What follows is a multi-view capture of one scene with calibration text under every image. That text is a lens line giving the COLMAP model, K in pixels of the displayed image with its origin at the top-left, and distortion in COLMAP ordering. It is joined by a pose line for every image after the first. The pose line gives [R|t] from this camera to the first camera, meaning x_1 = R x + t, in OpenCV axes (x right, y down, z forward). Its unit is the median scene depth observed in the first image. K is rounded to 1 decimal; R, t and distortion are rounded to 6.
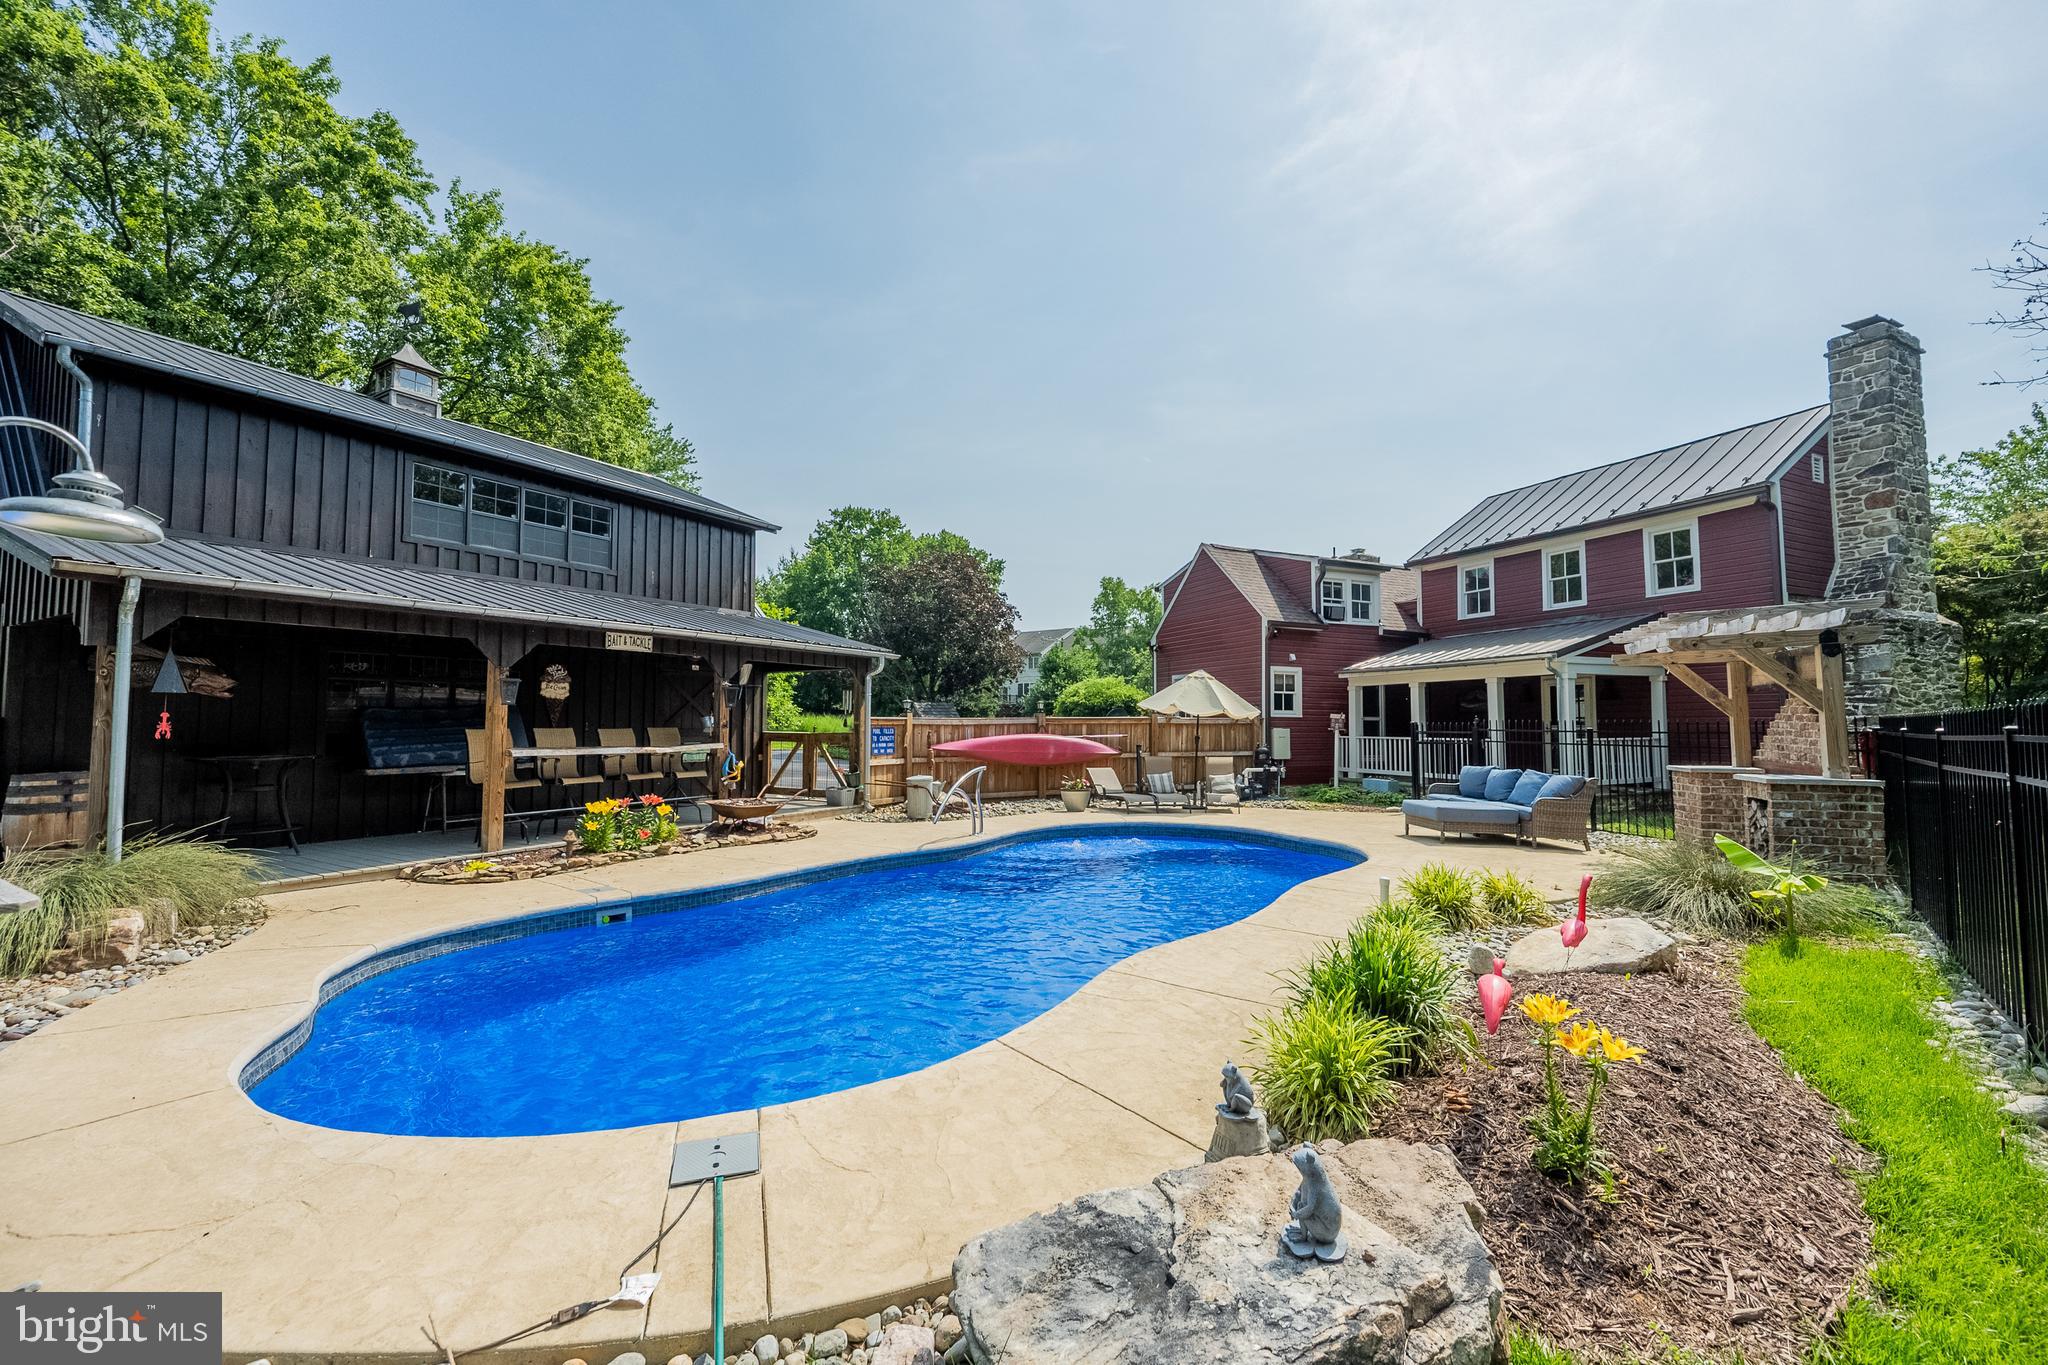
lens RADIAL K [[811.7, 0, 1024.1], [0, 811.7, 677.5], [0, 0, 1]] dist [0.000522, 0.000064]
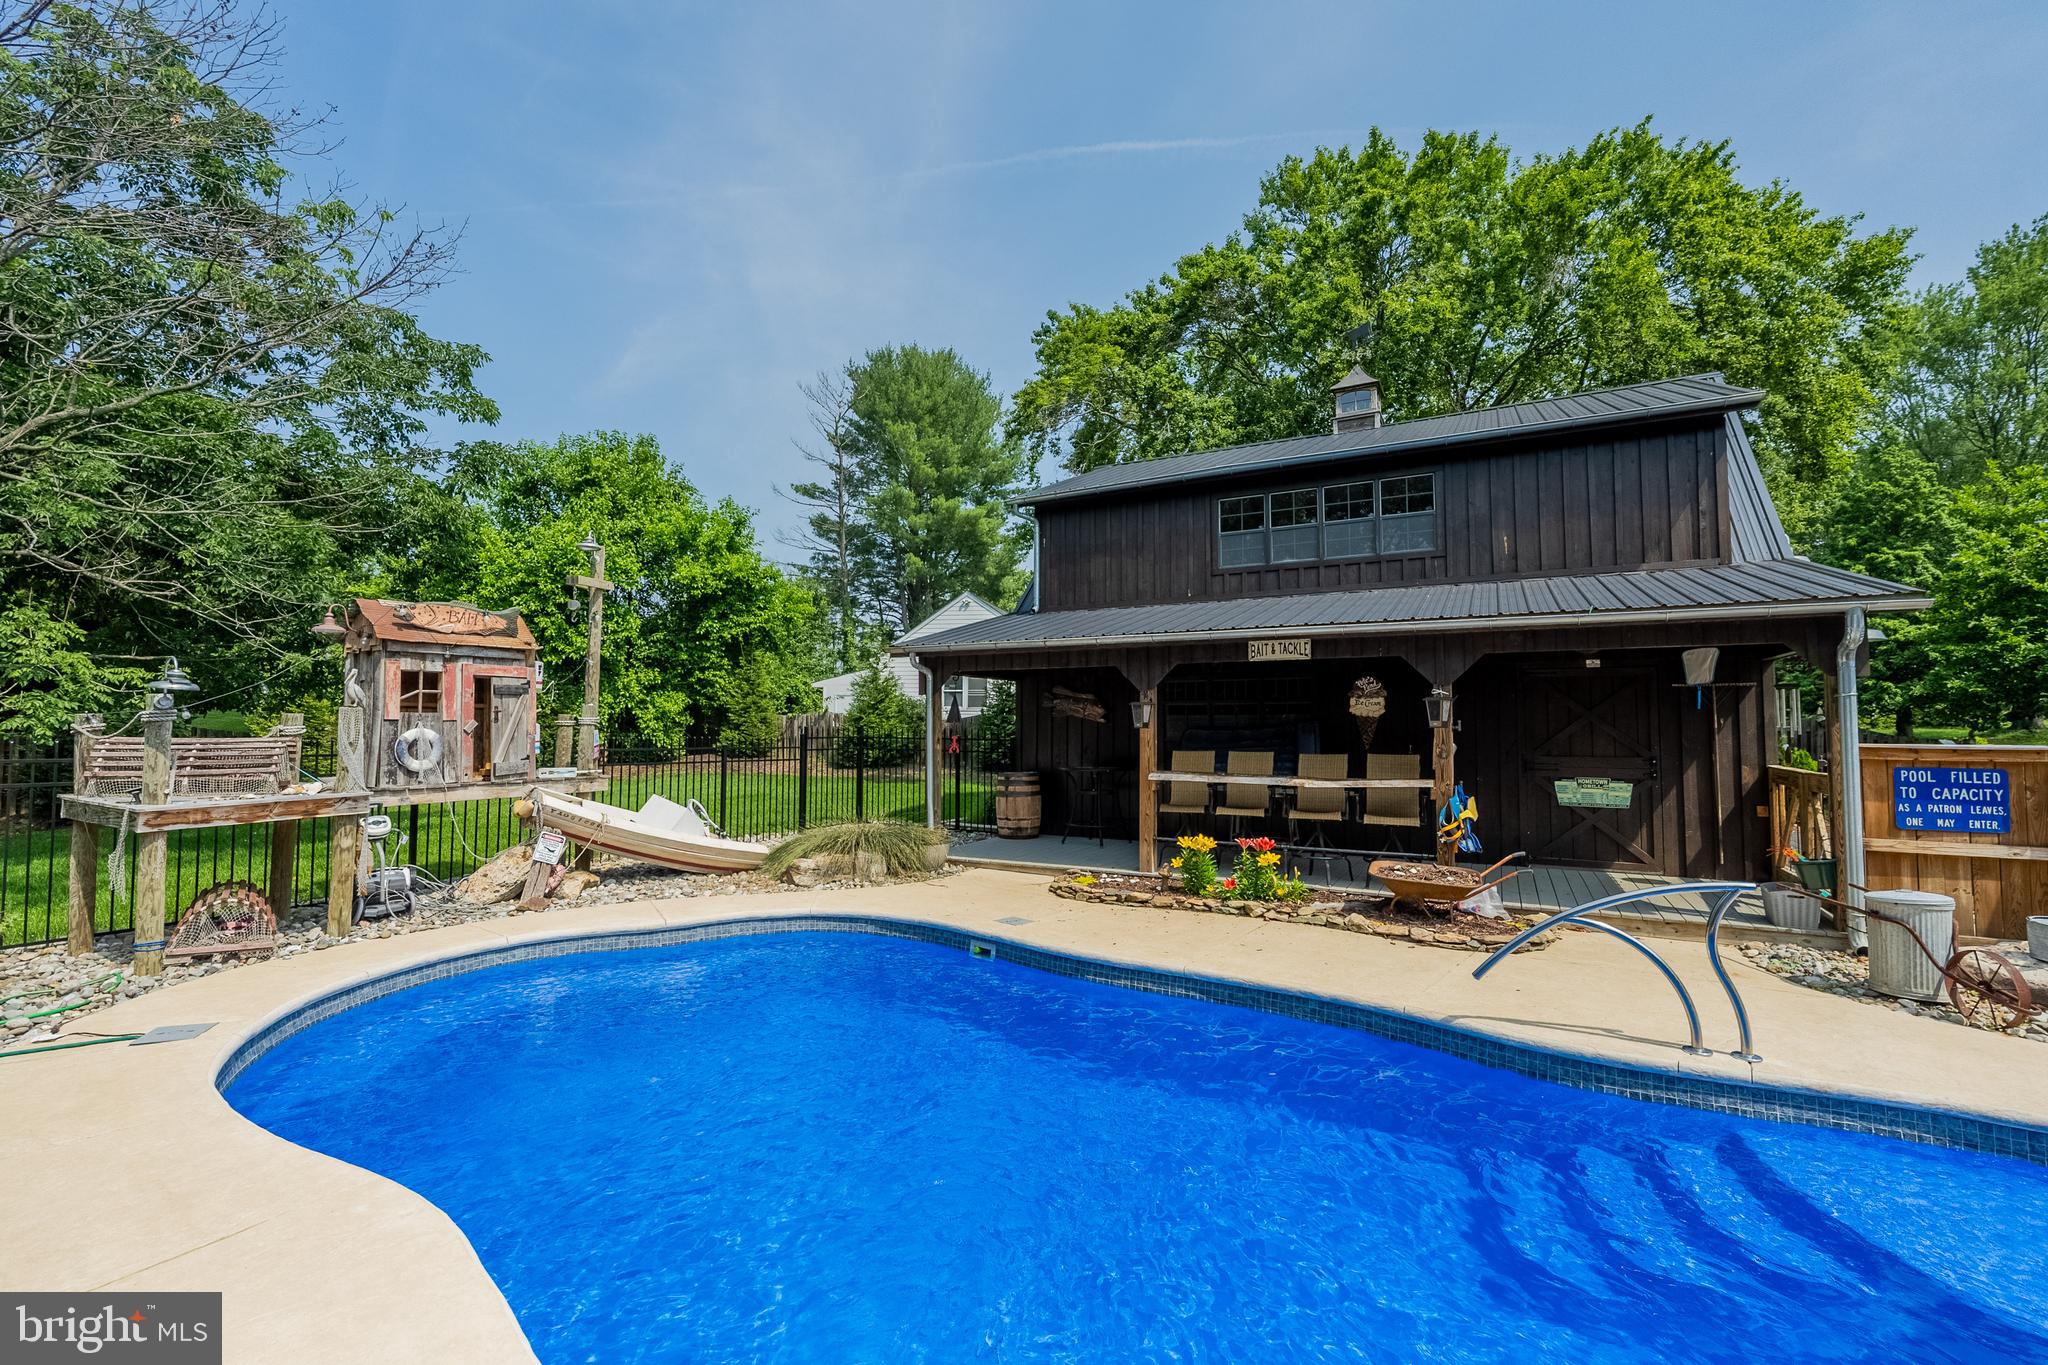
lens RADIAL K [[872.9, 0, 1010.8], [0, 872.9, 676.1], [0, 0, 1]] dist [0.002359, -0.000603]
pose [[0.046362, -0.059362, -0.997159, 0.382401], [0.049469, 0.997144, -0.057061, 0.020245], [0.997699, -0.046683, 0.049166, 0.682049]]
